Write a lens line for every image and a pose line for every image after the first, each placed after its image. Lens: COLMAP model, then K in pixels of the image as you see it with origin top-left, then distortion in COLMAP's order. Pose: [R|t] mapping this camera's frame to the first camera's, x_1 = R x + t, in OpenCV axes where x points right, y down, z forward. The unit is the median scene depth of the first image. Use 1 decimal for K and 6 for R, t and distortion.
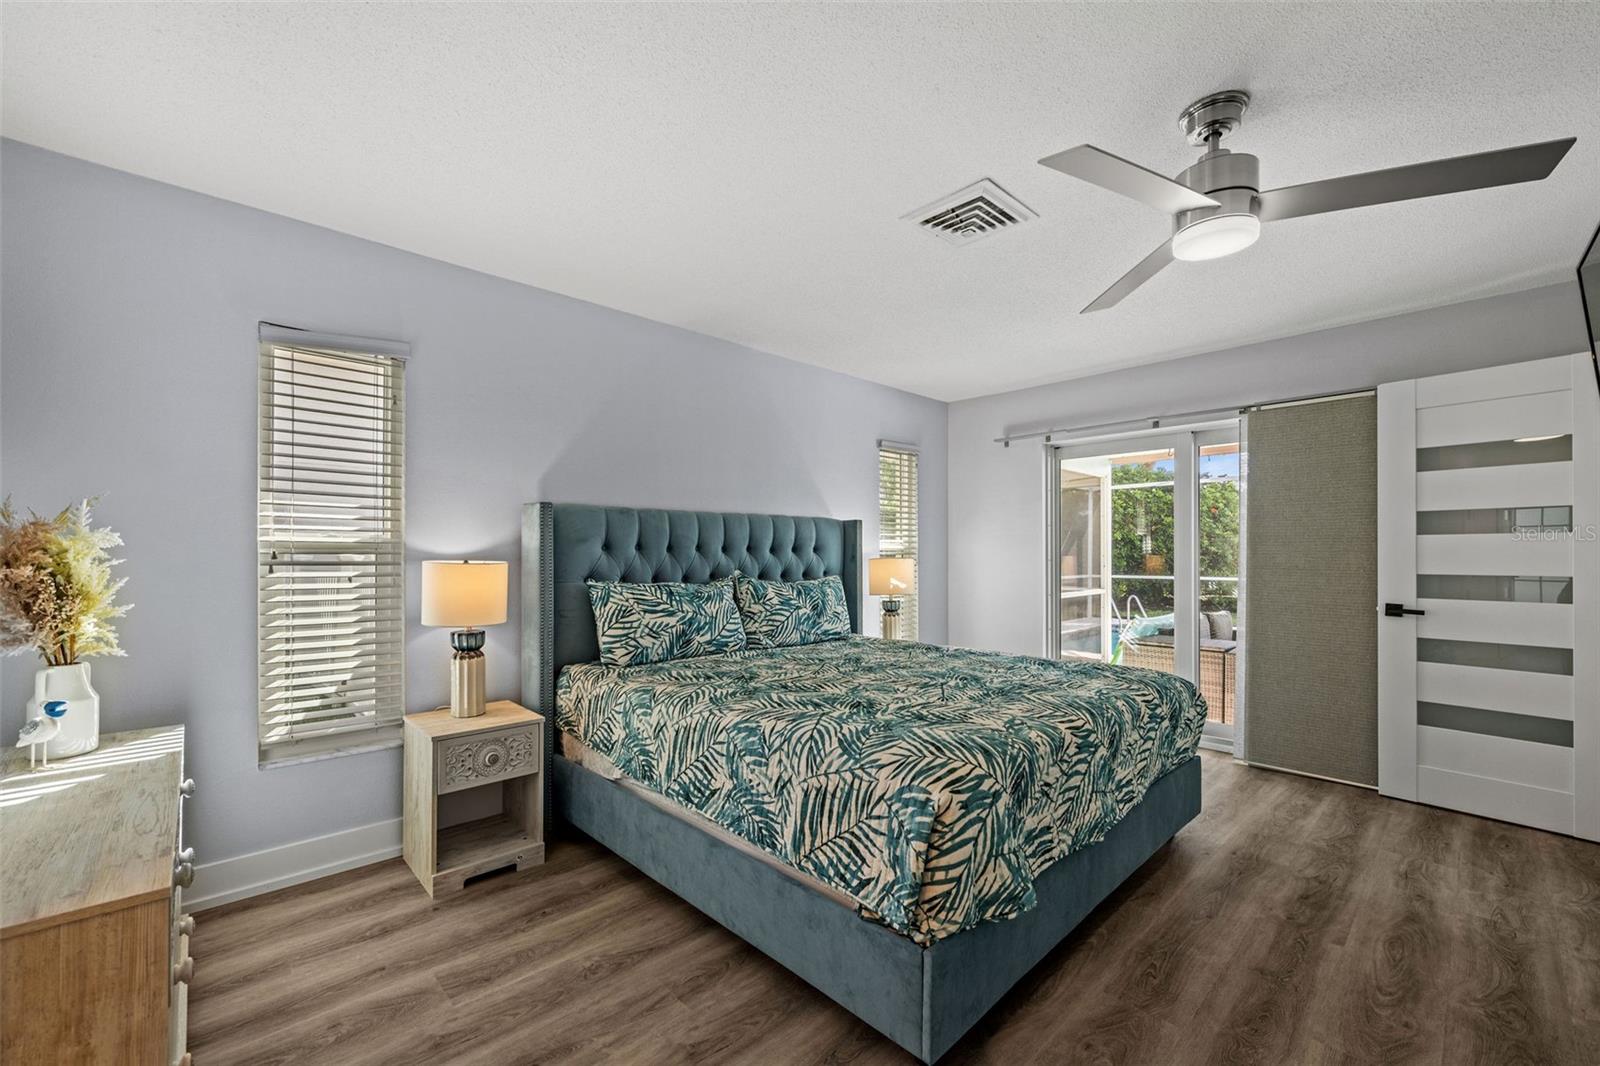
lens RADIAL K [[631.4, 0, 801.7], [0, 631.4, 539.8], [0, 0, 1]] dist [0.001305, 0.000031]
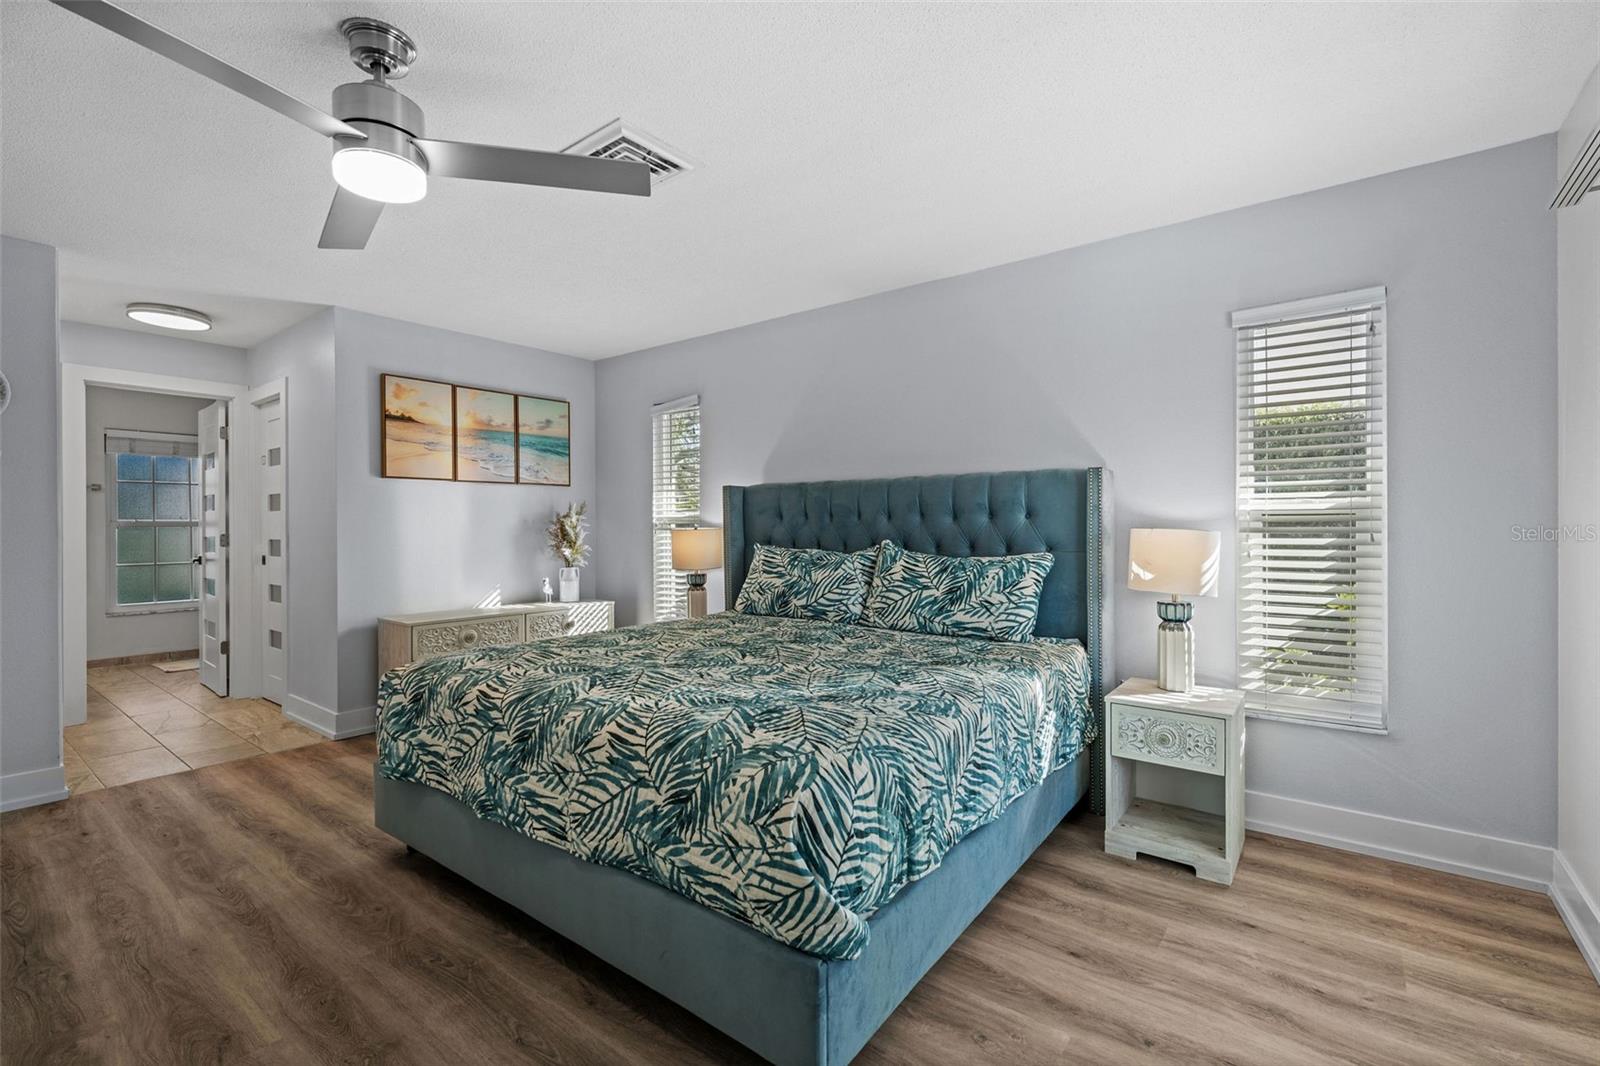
lens RADIAL K [[696.8, 0, 797.4], [0, 696.8, 517.7], [0, 0, 1]] dist [-0.000906, 0.000035]
pose [[0.139235, -0.017144, -0.990111, 0.979884], [0.027369, 0.999535, -0.013459, 0.028439], [0.989881, -0.025225, 0.139640, 0.810083]]
